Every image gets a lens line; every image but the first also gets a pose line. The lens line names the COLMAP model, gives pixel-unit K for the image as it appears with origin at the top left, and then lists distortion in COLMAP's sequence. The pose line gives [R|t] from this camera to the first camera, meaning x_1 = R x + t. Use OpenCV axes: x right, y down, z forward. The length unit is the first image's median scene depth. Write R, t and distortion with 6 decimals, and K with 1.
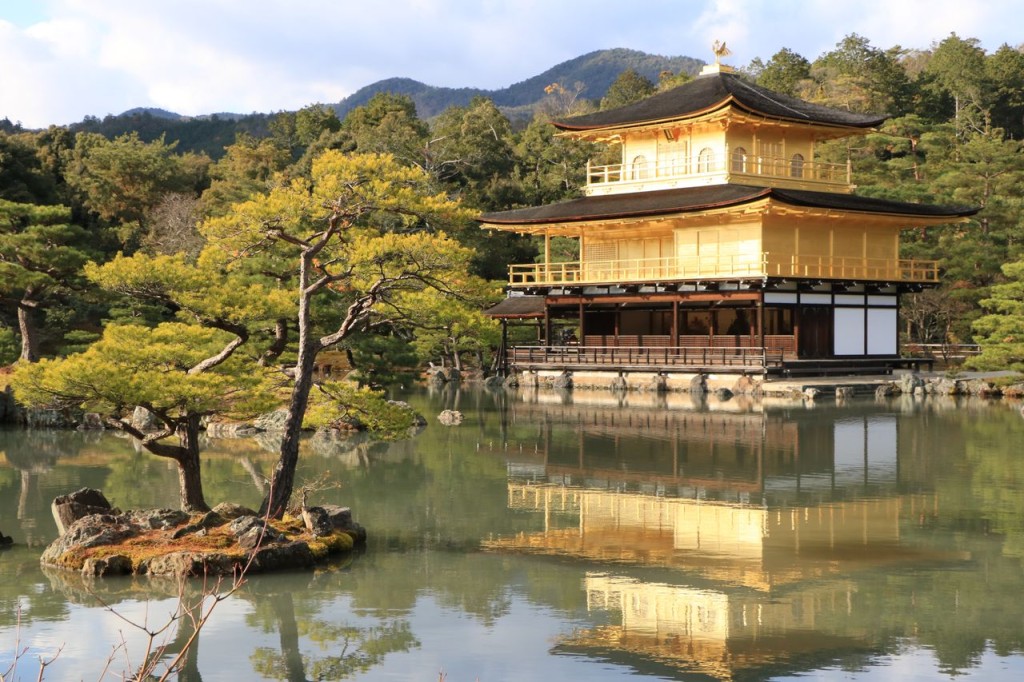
lens RADIAL K [[1646.8, 0, 512.0], [0, 1646.8, 341.0], [0, 0, 1]] dist [0.055366, 0.655536]
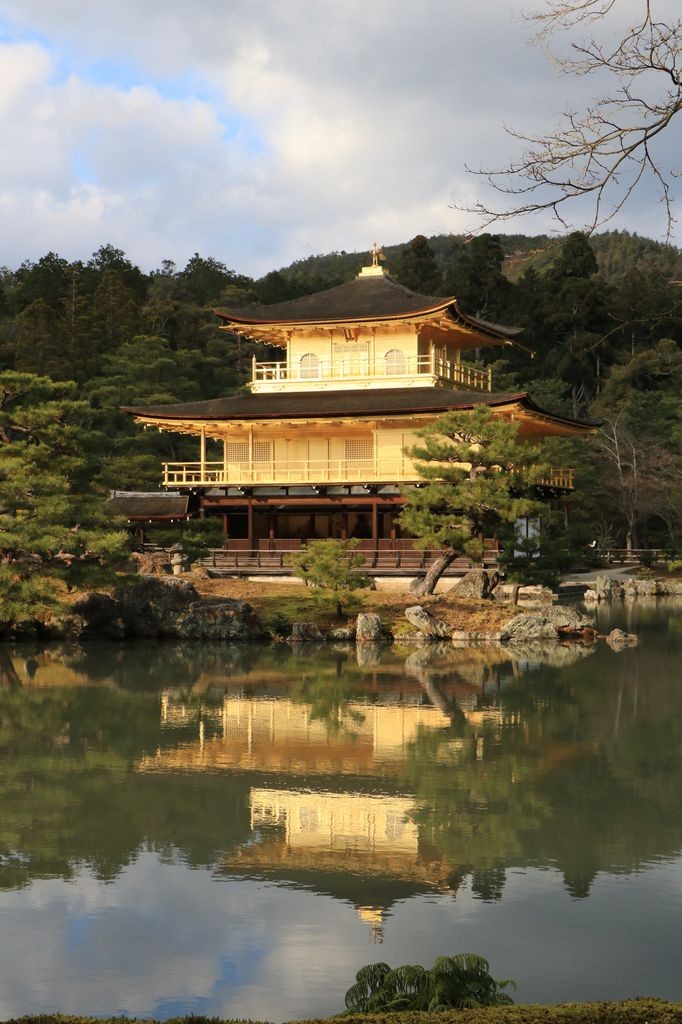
lens RADIAL K [[1635.4, 0, 341.0], [0, 1635.4, 512.0], [0, 0, 1]] dist [0.056550, 0.071799]
pose [[0.890326, 0.010779, 0.455196, -0.349251], [-0.000061, 0.999723, -0.023555, 0.003614], [-0.455323, 0.020944, 0.890080, 0.136210]]
